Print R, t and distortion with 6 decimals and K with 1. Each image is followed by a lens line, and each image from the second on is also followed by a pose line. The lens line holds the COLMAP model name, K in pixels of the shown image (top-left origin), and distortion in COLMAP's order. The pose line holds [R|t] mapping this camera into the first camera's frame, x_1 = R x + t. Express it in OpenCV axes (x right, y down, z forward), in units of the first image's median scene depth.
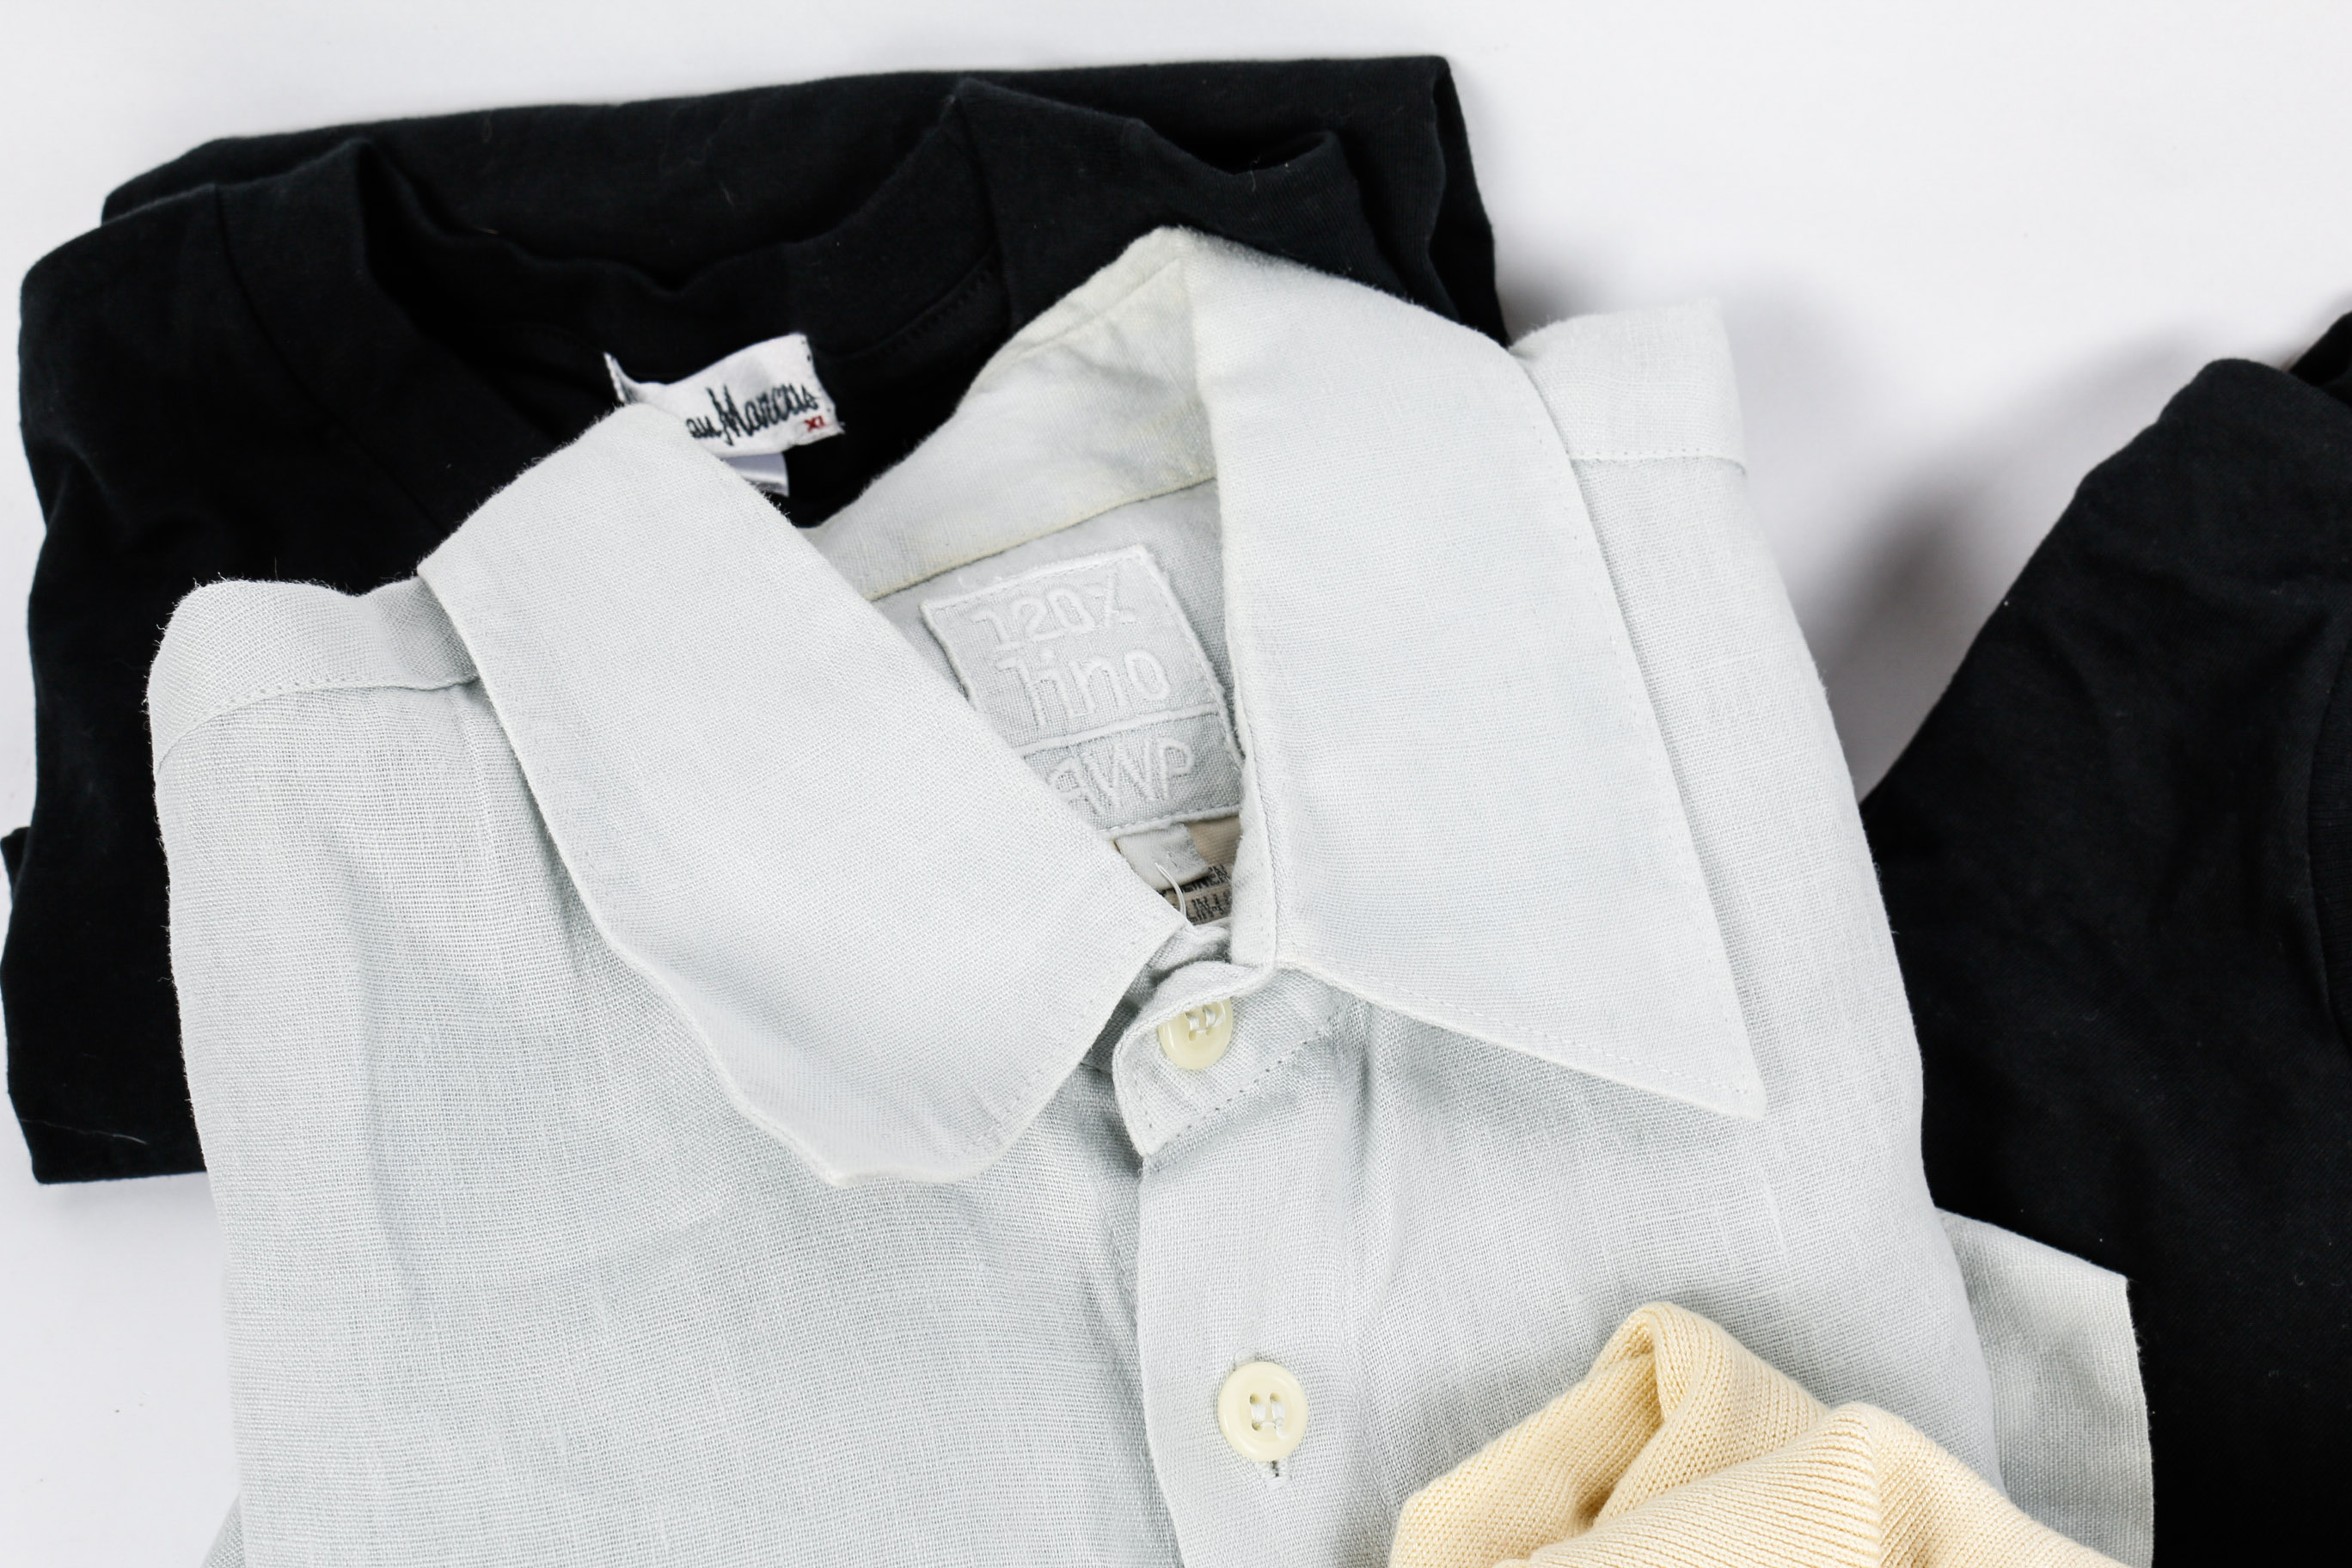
lens RADIAL K [[3114.3, 0, 1175.8], [0, 3114.3, 786.1], [0, 0, 1]] dist [-0.024814, 0.000000]
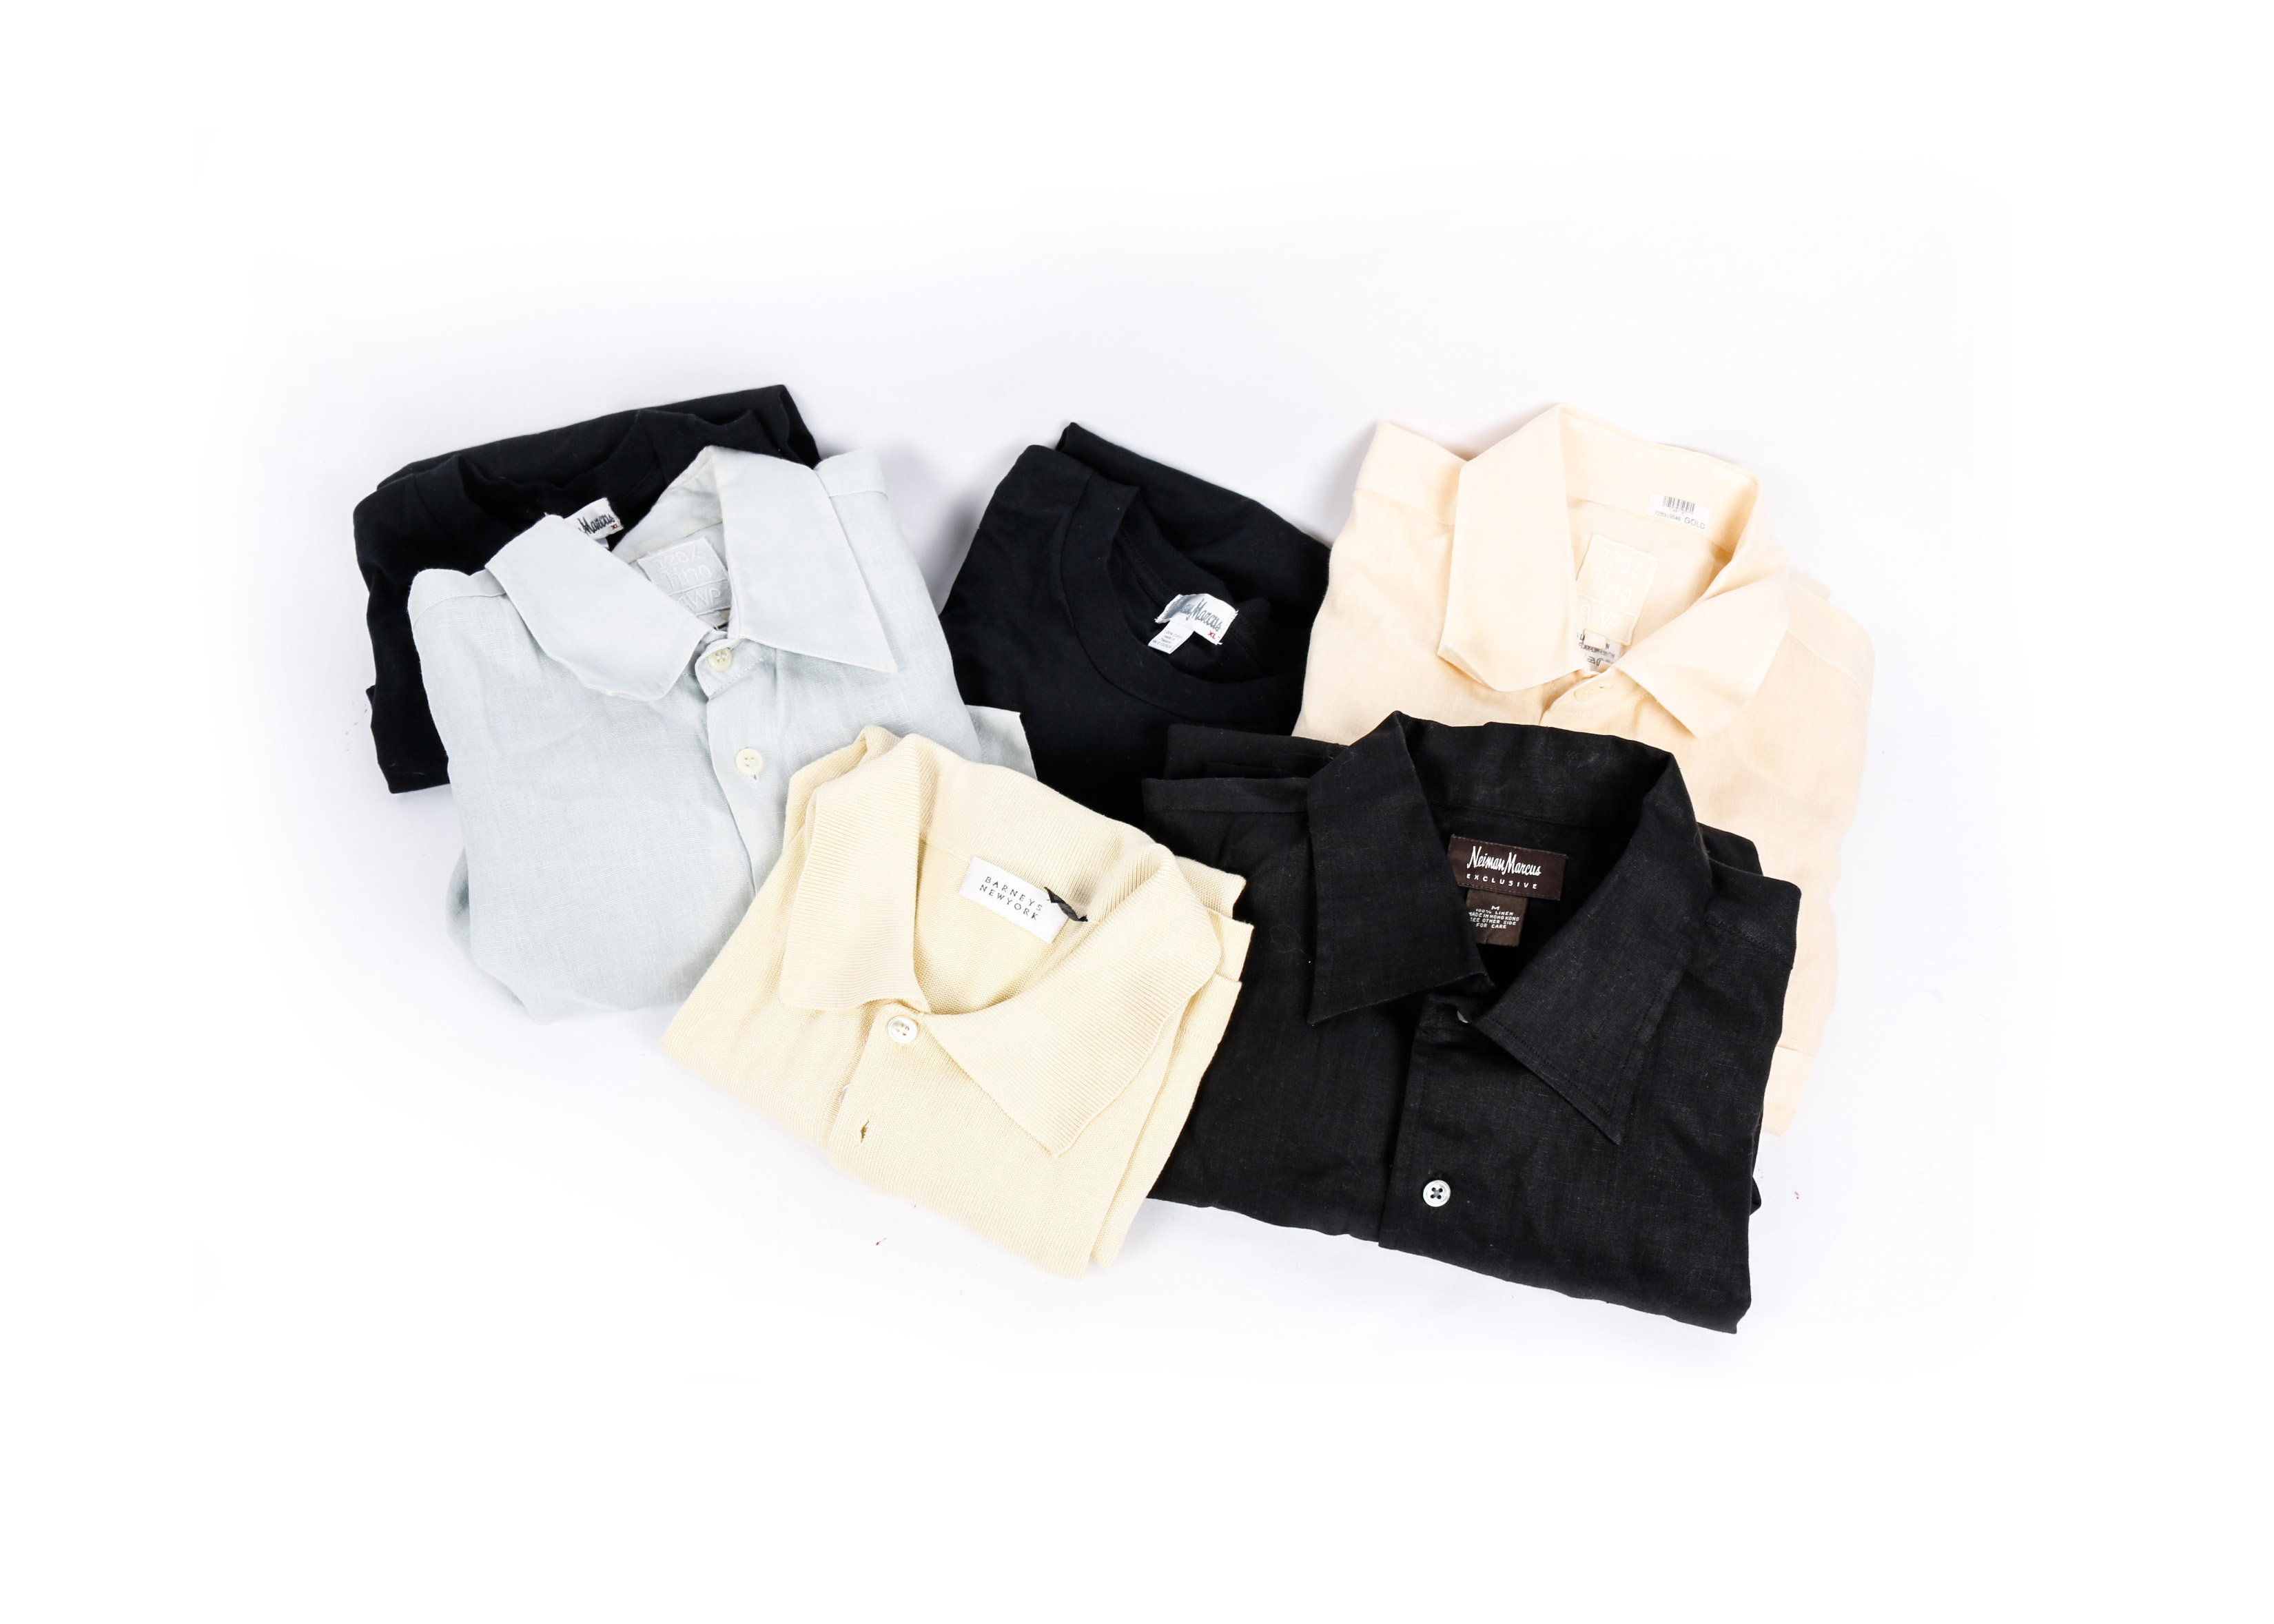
lens RADIAL K [[1958.9, 0, 1139.6], [0, 1958.9, 802.9], [0, 0, 1]] dist [-0.016275, 0.004056]
pose [[0.990942, -0.127420, 0.042408, 0.338033], [0.129817, 0.989744, -0.059620, 0.403700], [-0.034376, 0.064585, 0.997320, -1.126619]]
